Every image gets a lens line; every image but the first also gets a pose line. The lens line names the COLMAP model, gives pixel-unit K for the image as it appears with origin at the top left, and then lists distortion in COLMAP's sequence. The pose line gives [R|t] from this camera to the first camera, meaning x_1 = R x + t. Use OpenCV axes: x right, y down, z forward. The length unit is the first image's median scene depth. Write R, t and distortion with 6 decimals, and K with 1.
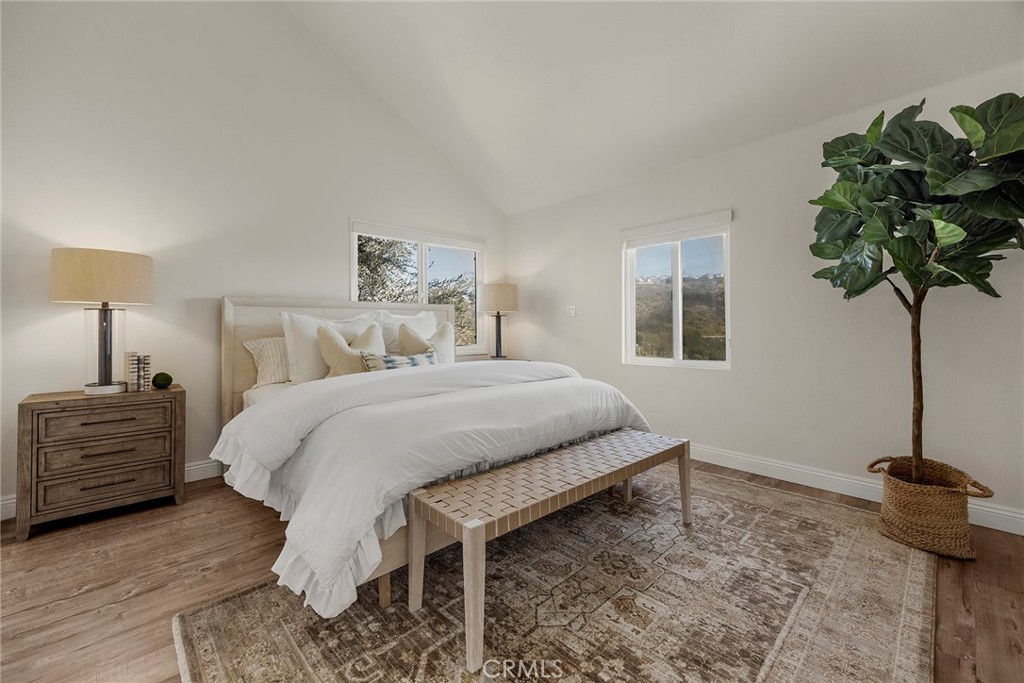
lens RADIAL K [[404.1, 0, 512.8], [0, 404.1, 330.9], [0, 0, 1]] dist [0.000608, 0.000199]
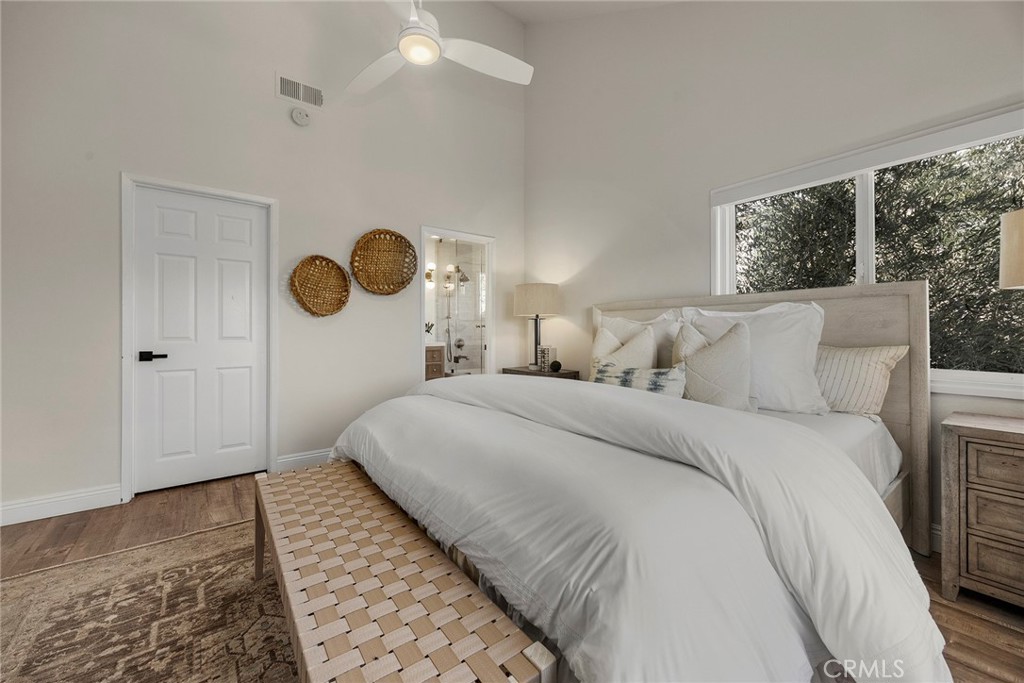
lens RADIAL K [[404.1, 0, 512.8], [0, 404.1, 330.9], [0, 0, 1]] dist [0.000608, 0.000199]
pose [[-0.100612, 0.006370, -0.994905, 0.805597], [-0.005900, 0.999958, 0.006999, -0.019560], [0.994908, 0.006574, -0.100570, 1.353662]]
